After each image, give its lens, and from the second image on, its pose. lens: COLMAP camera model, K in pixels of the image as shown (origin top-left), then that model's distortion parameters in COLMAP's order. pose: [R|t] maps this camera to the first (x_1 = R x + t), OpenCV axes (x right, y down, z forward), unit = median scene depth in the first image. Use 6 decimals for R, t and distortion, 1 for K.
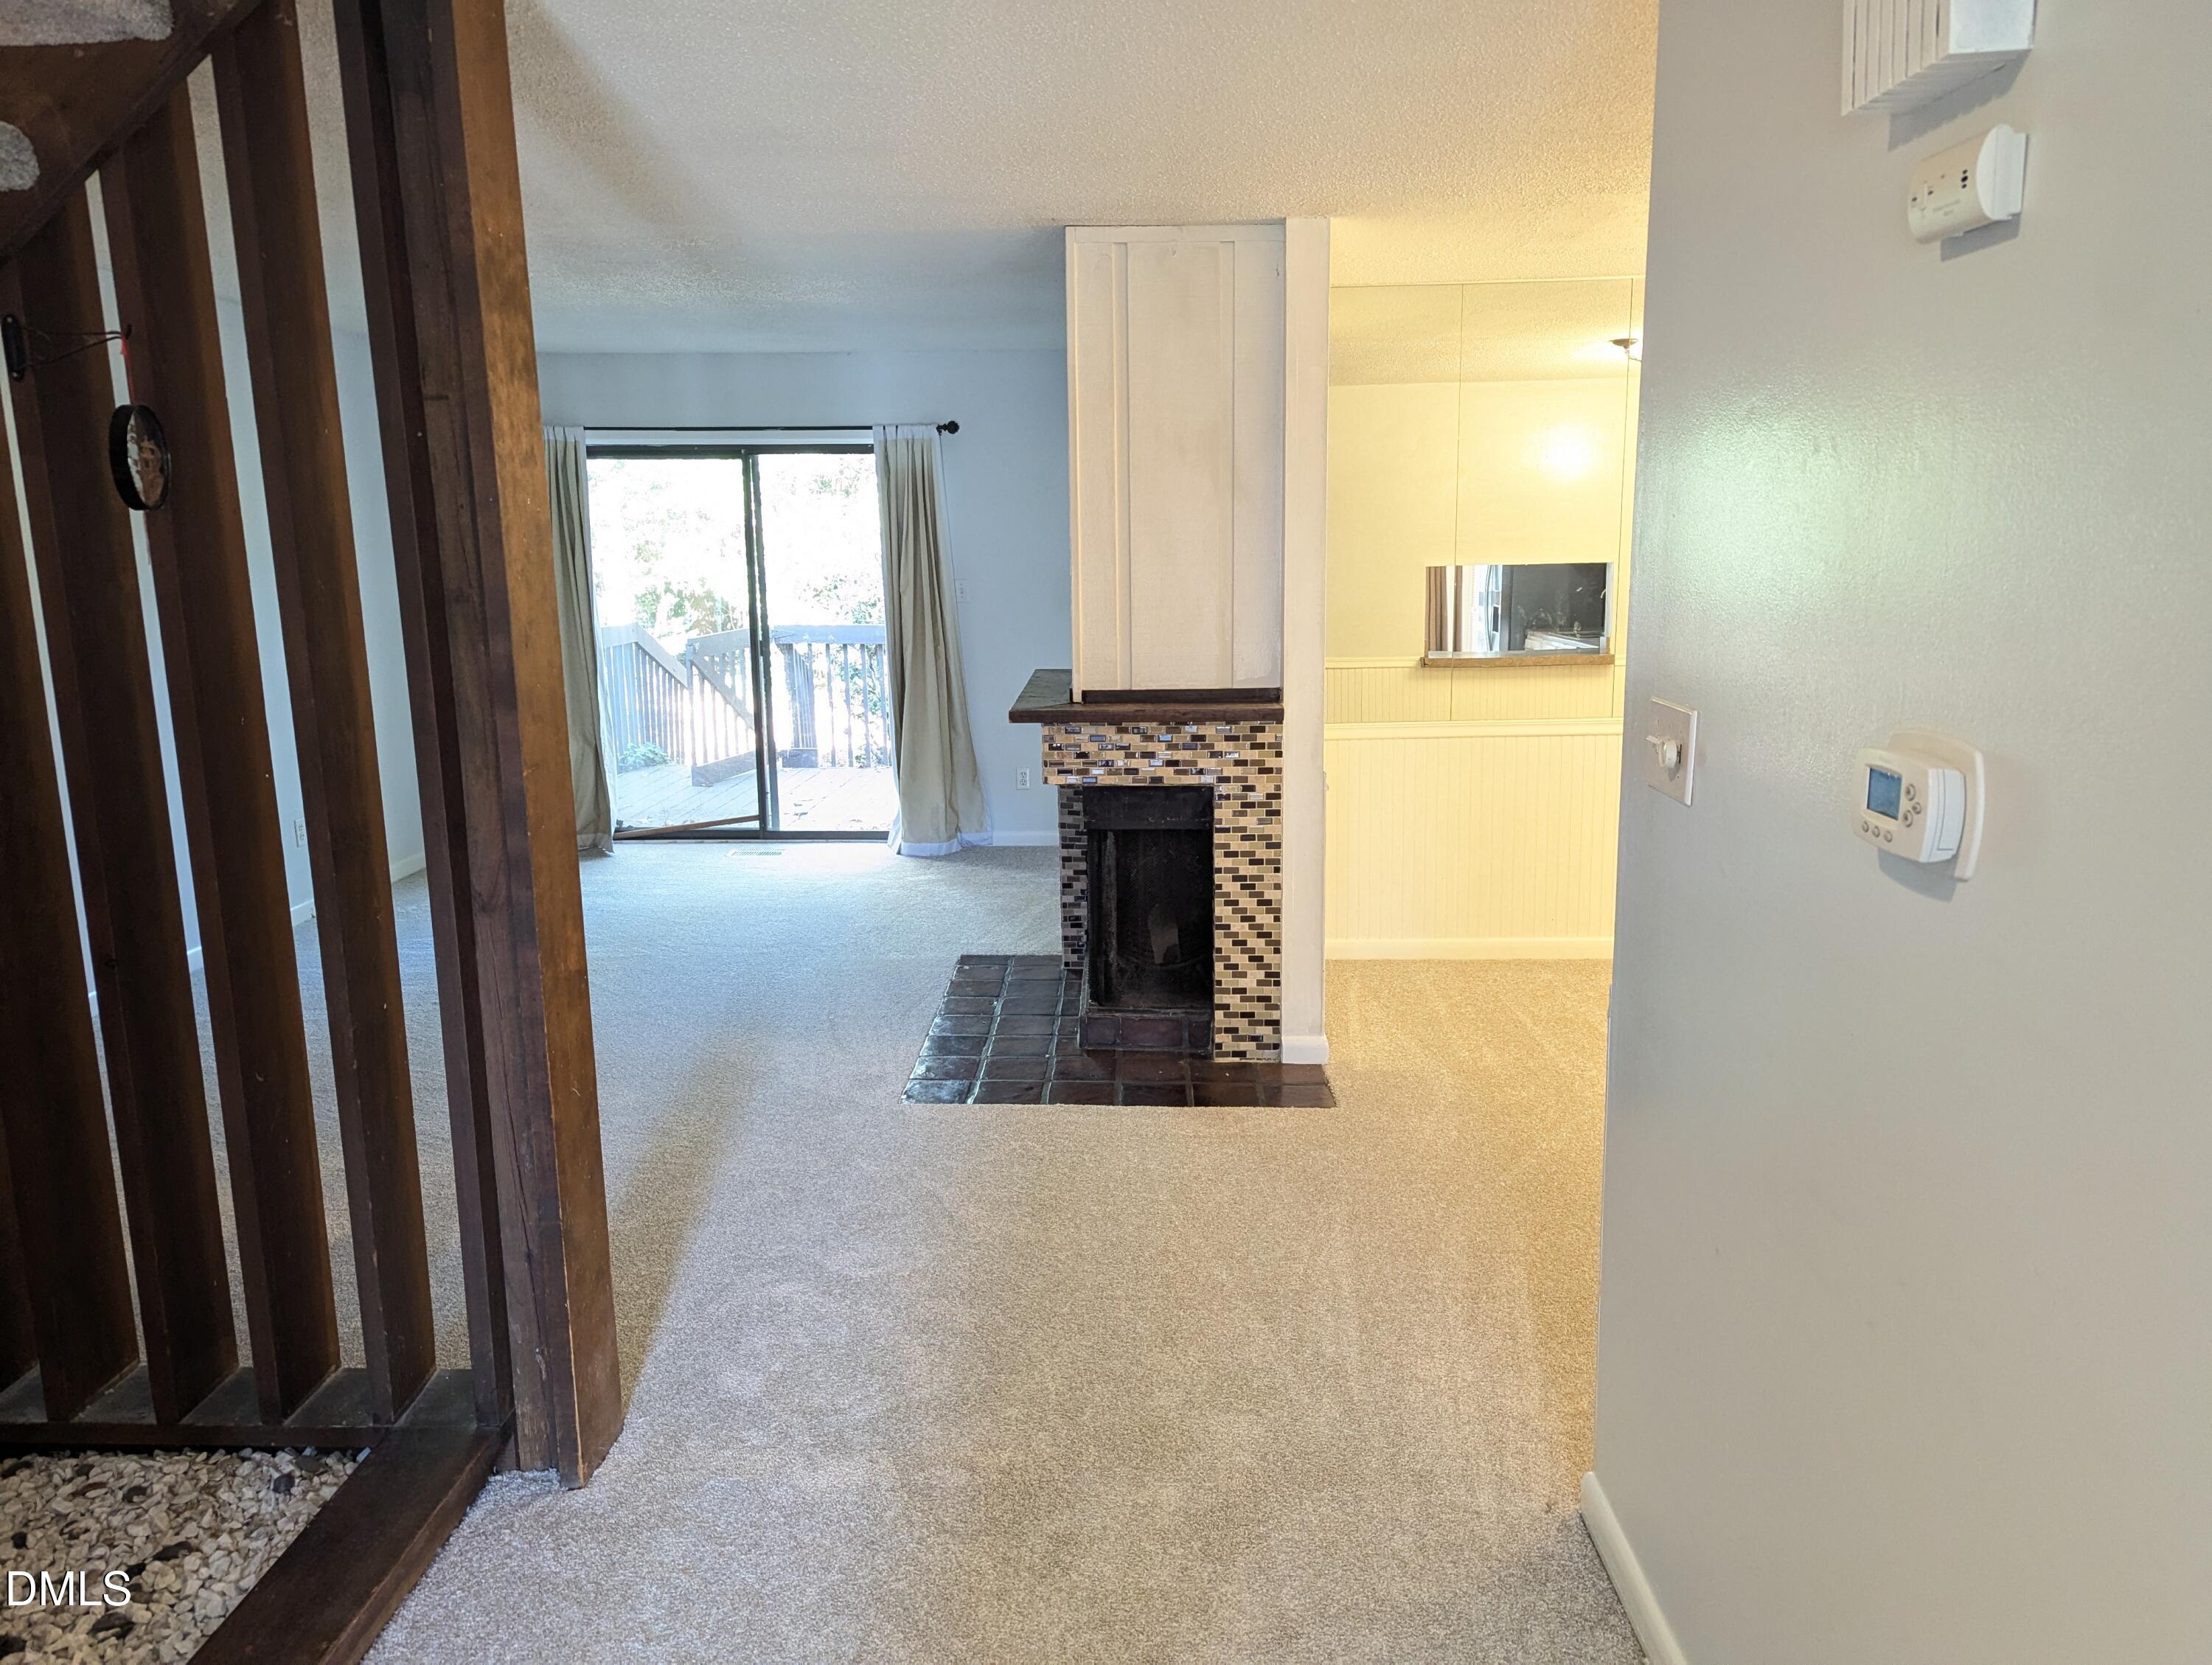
lens RADIAL K [[1556.5, 0, 1096.8], [0, 1556.5, 823.4], [0, 0, 1]] dist [0.064438, -0.057591]
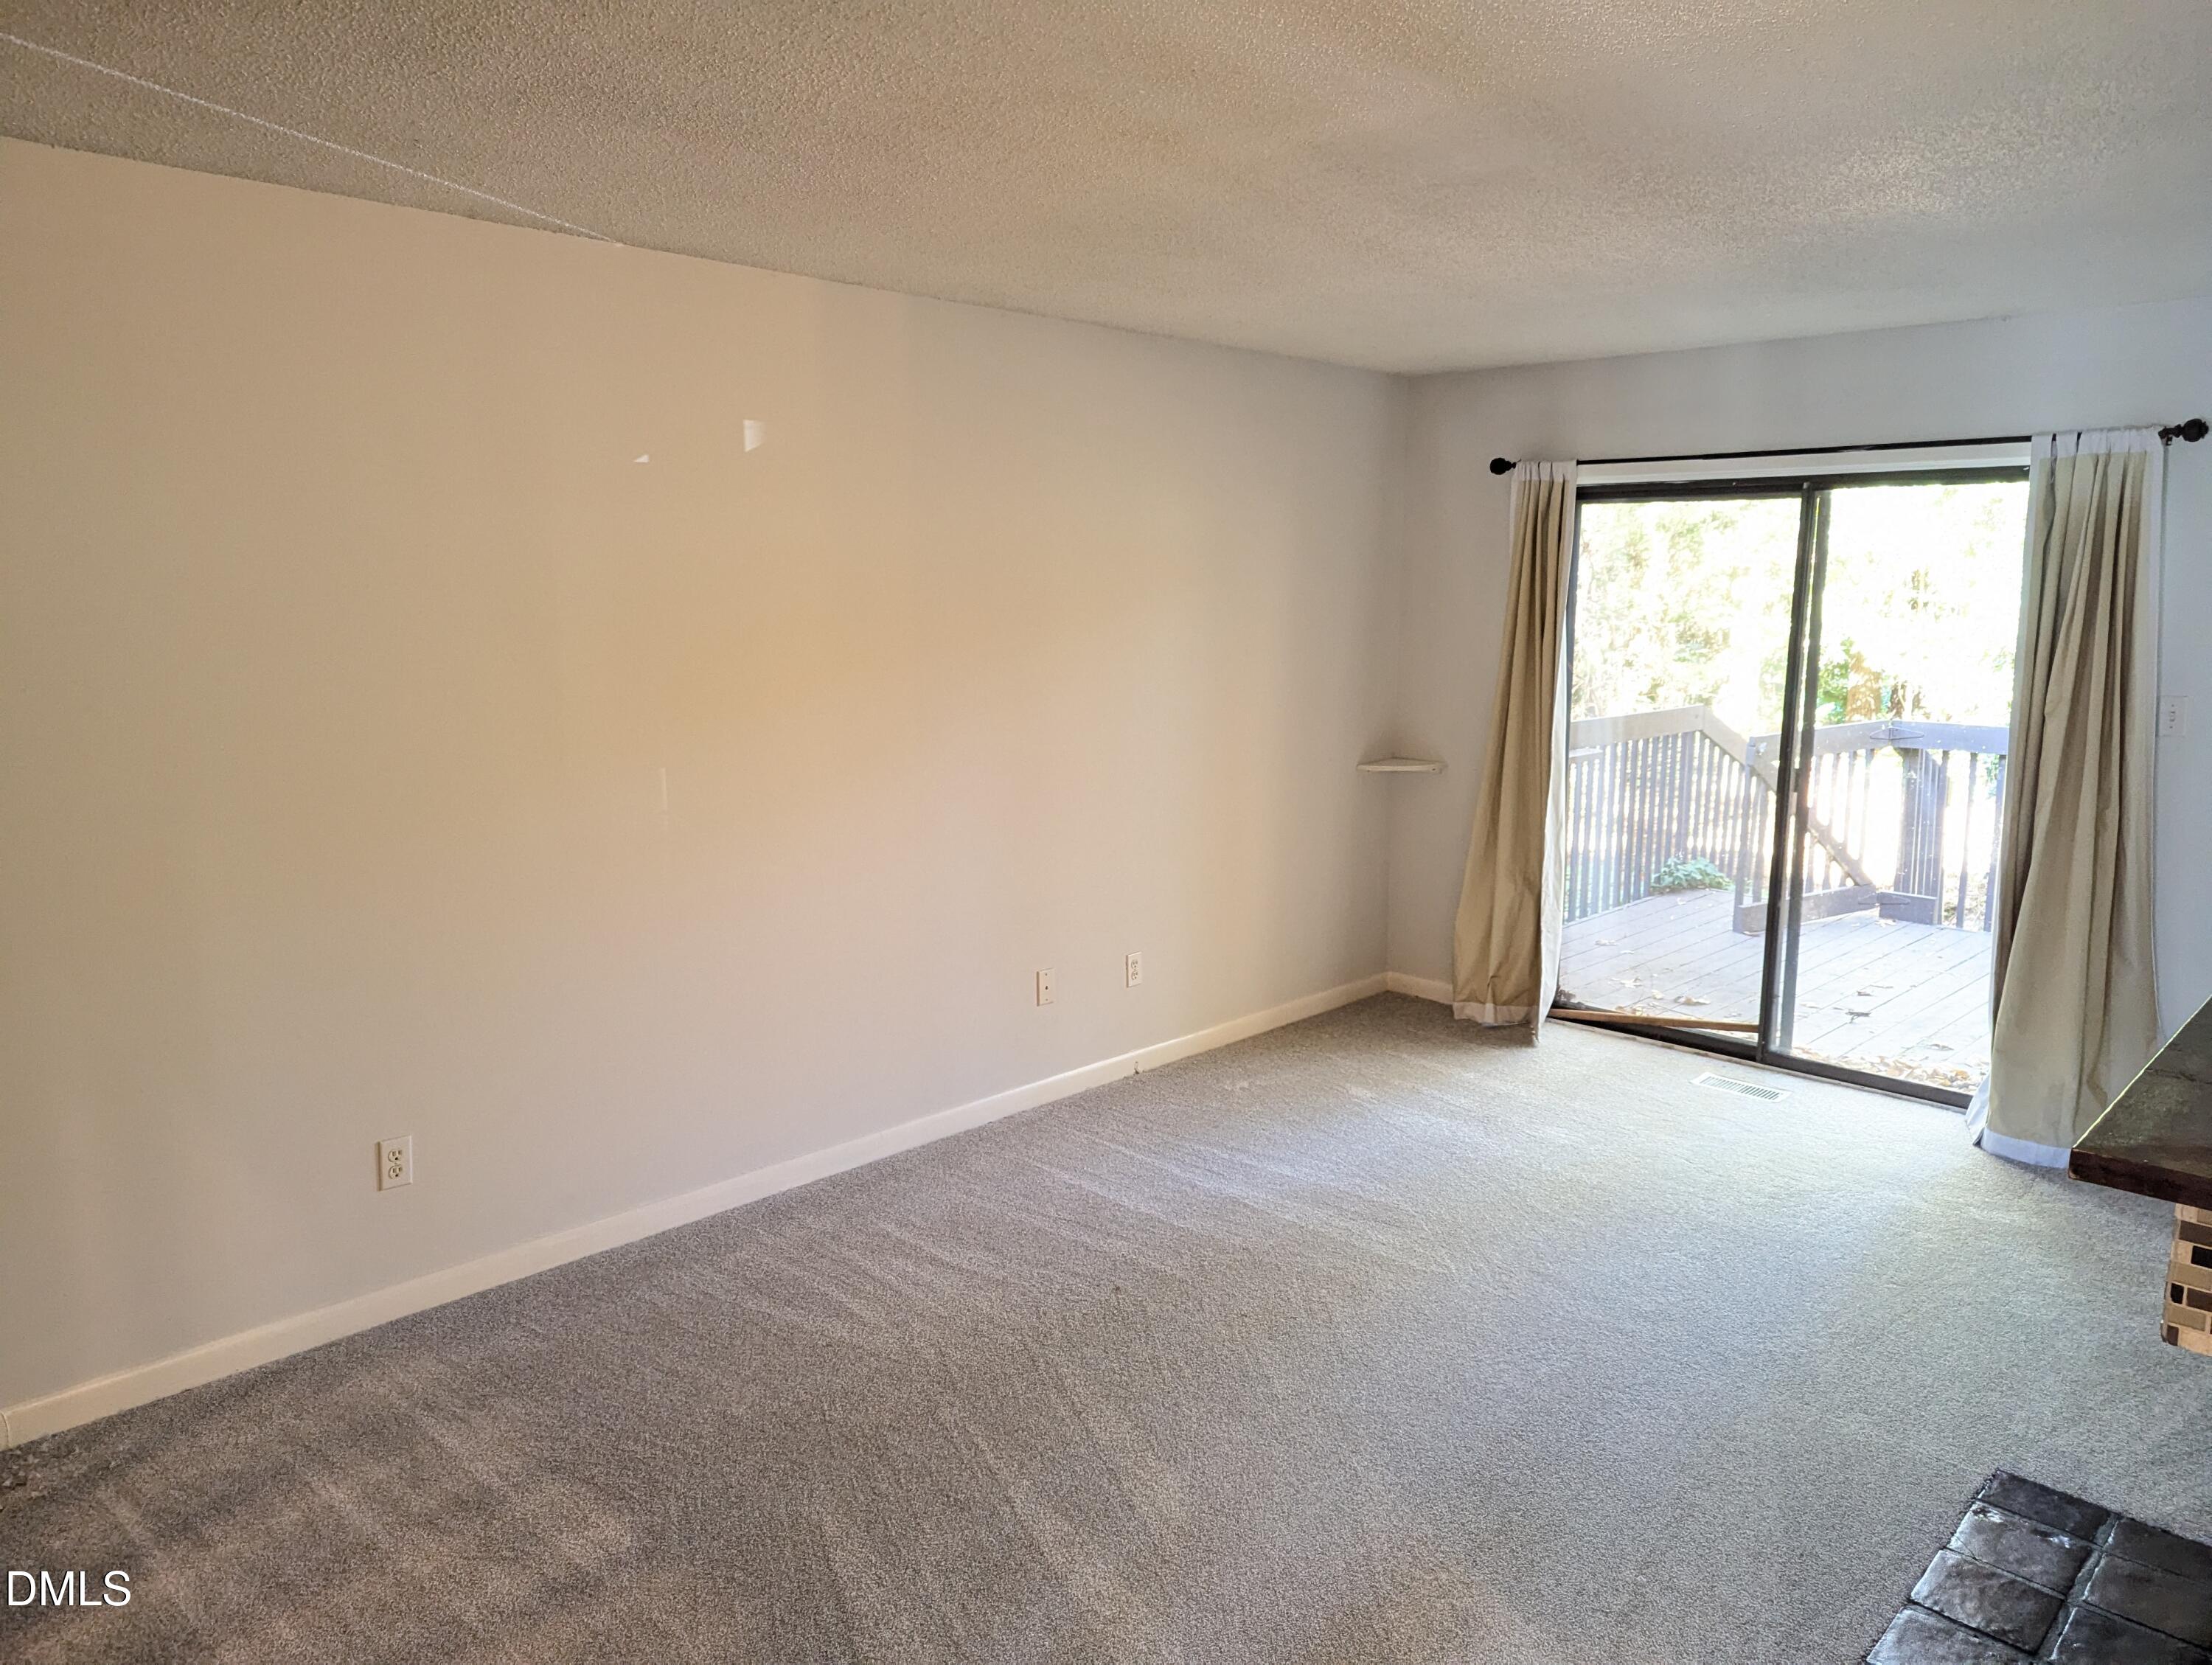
lens RADIAL K [[1556.5, 0, 1096.8], [0, 1556.5, 823.4], [0, 0, 1]] dist [0.064438, -0.057591]
pose [[0.743222, 0.115673, -0.658970, 0.007186], [-0.131234, 0.991012, 0.025945, -0.074293], [0.656048, 0.067197, 0.751722, 0.313744]]
